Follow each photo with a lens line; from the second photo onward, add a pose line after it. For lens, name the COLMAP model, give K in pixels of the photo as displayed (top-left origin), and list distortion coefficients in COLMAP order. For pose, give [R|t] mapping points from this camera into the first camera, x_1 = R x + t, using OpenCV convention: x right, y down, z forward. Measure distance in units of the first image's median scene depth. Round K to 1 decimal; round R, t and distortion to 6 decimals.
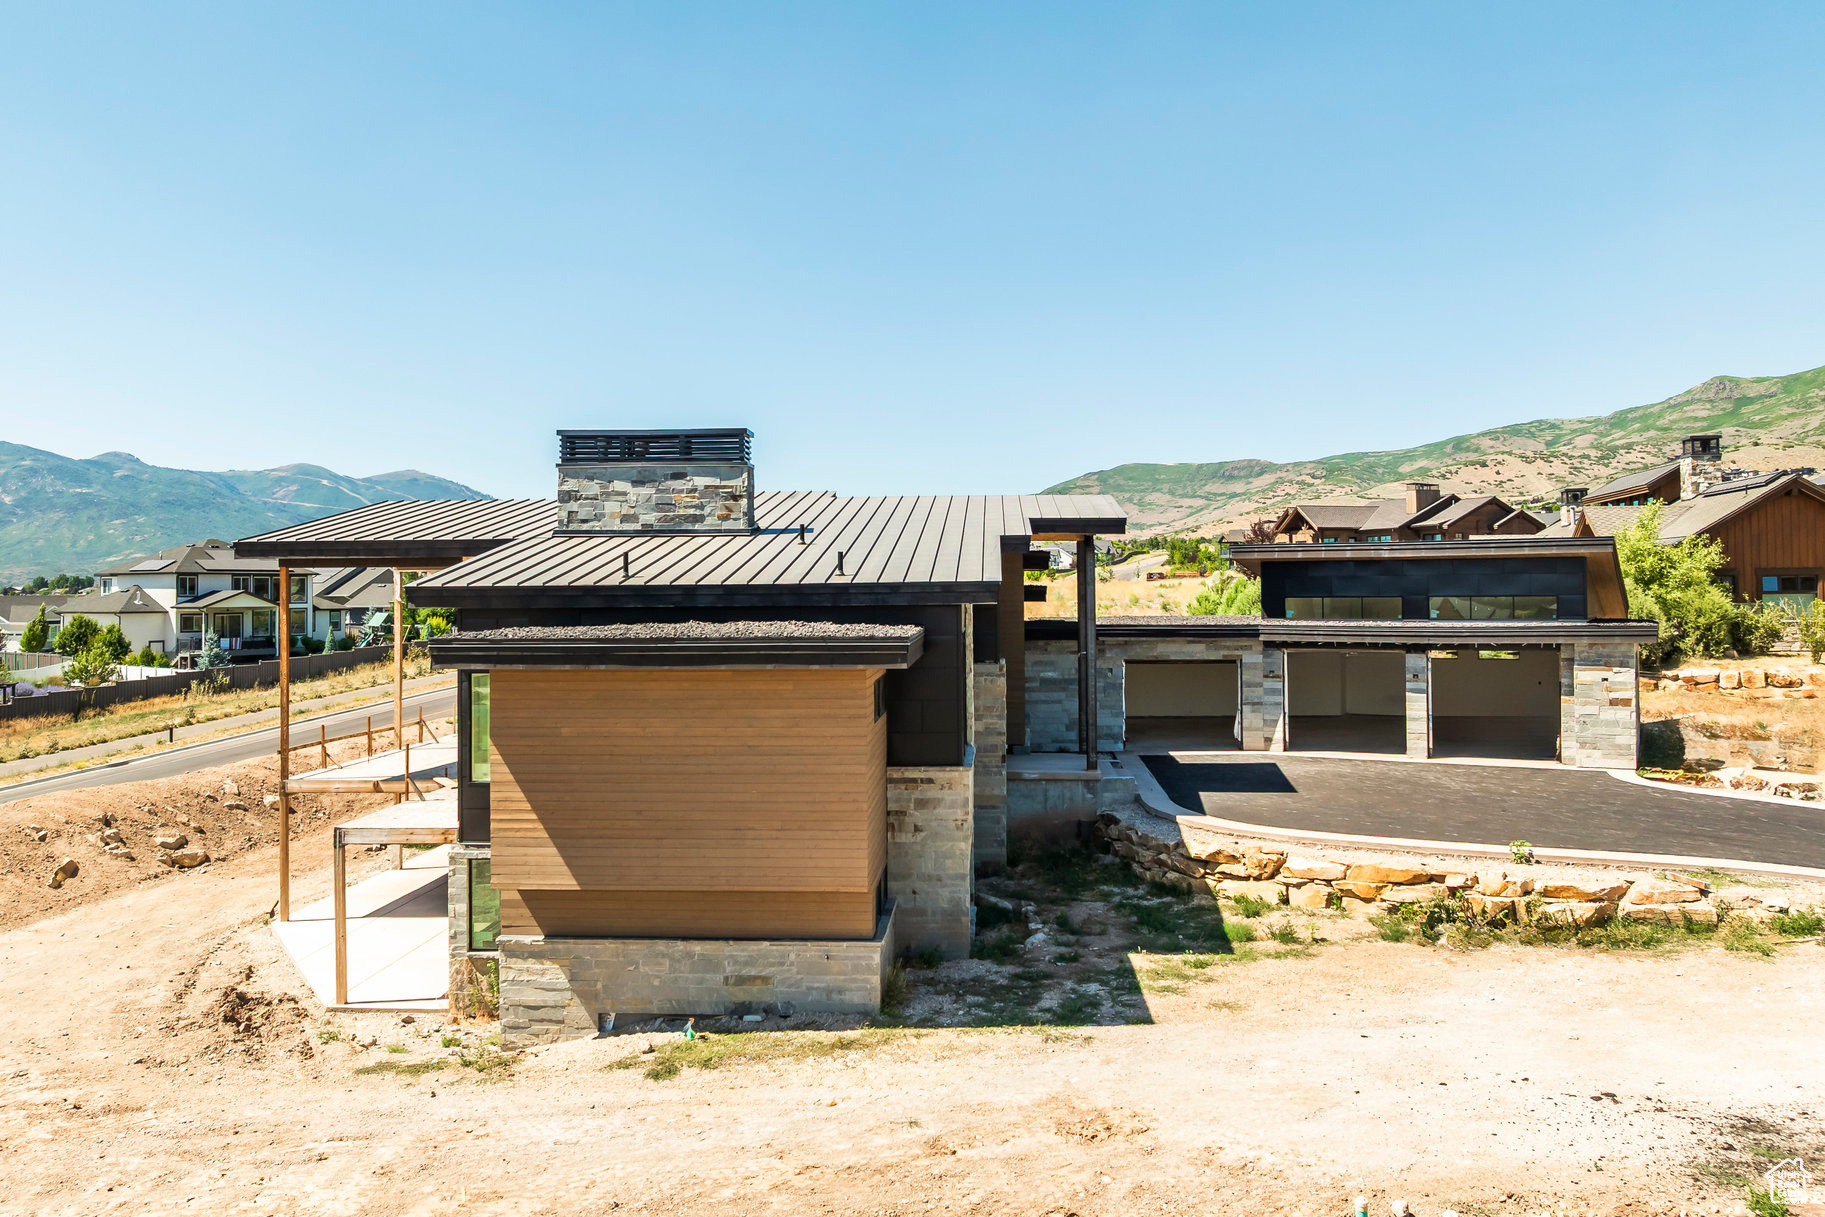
lens RADIAL K [[1439.4, 0, 916.1], [0, 1439.4, 513.8], [0, 0, 1]] dist [-0.041826, -0.001221]
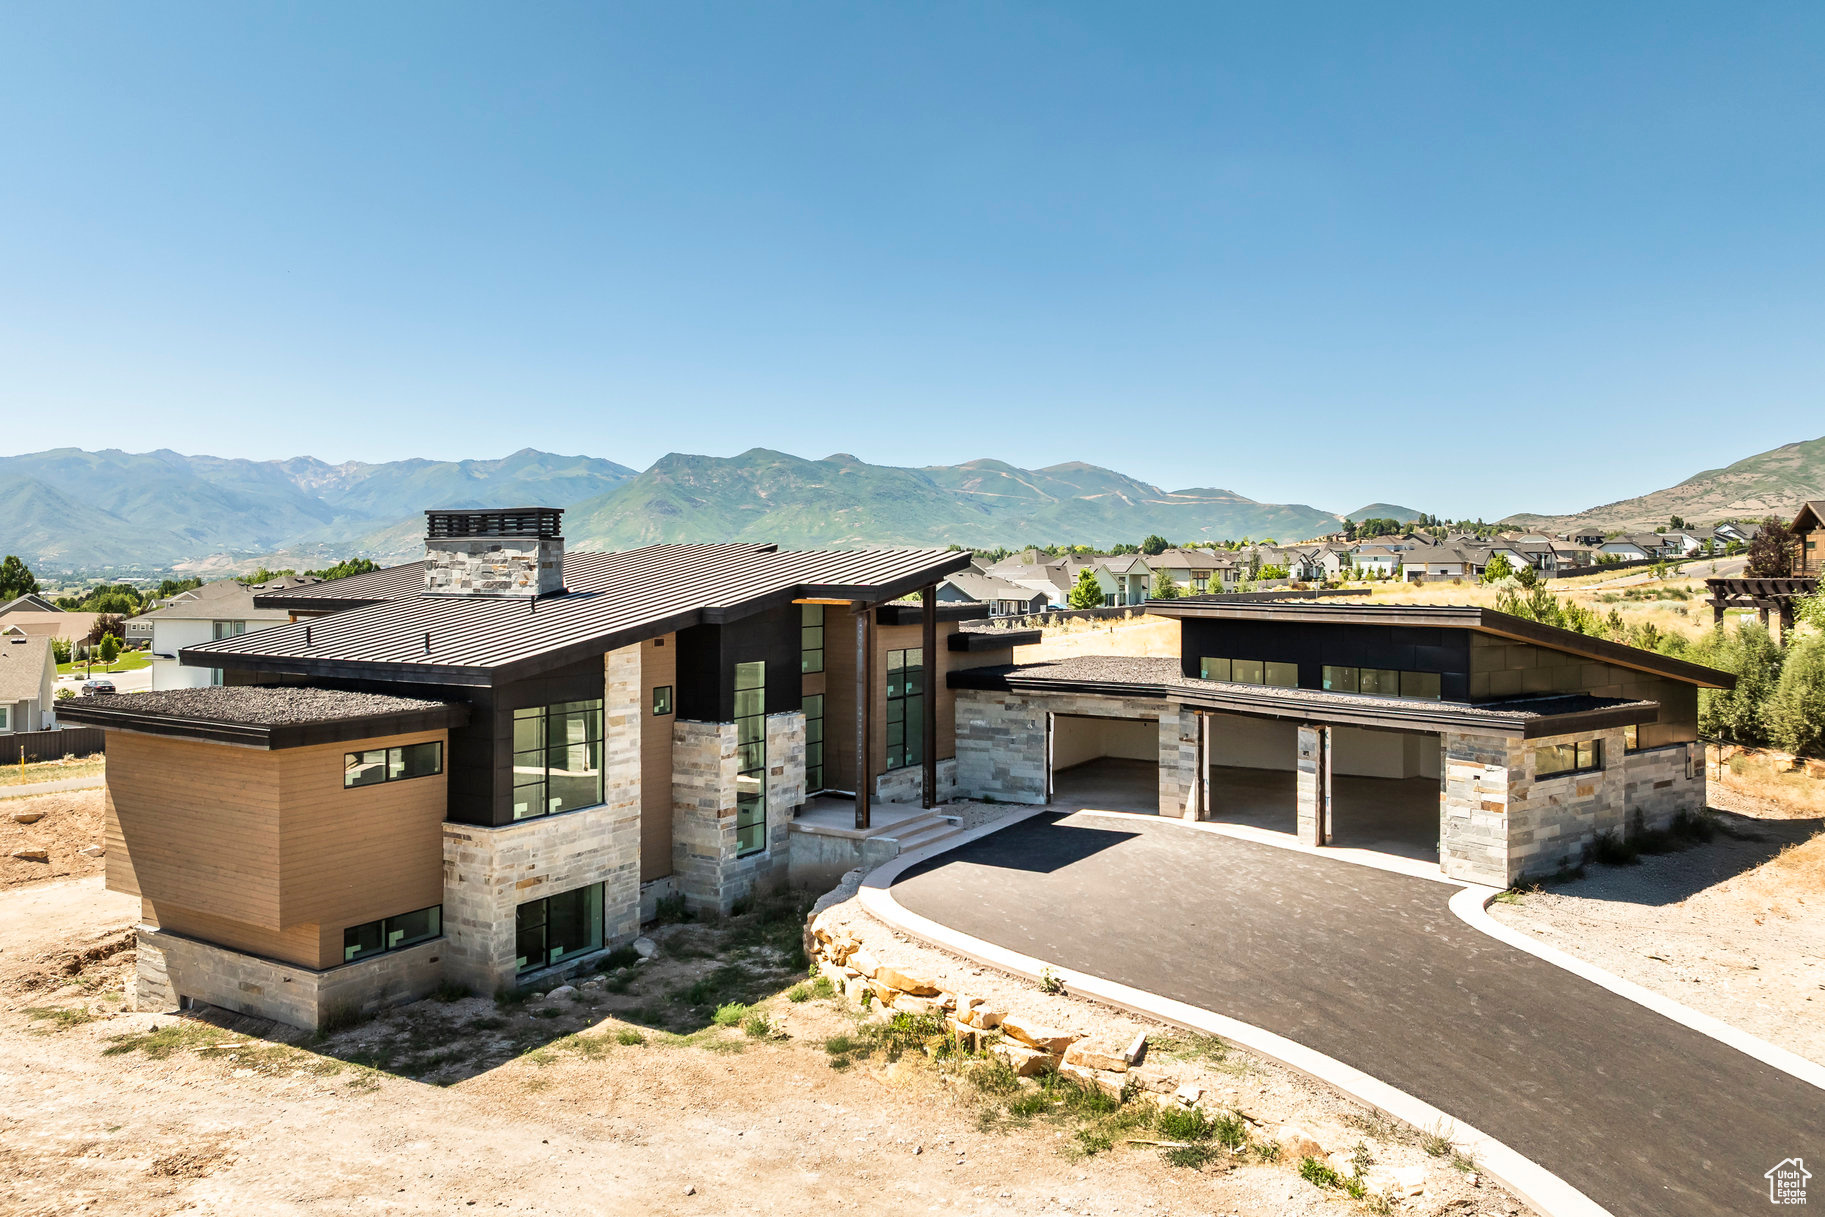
lens RADIAL K [[1348.8, 0, 885.0], [0, 1348.8, 515.7], [0, 0, 1]] dist [-0.038479, -0.001307]
pose [[0.884855, -0.010467, -0.465749, 0.631464], [0.016544, 0.999823, 0.008963, -0.058052], [0.465572, -0.015636, 0.884872, 0.171474]]
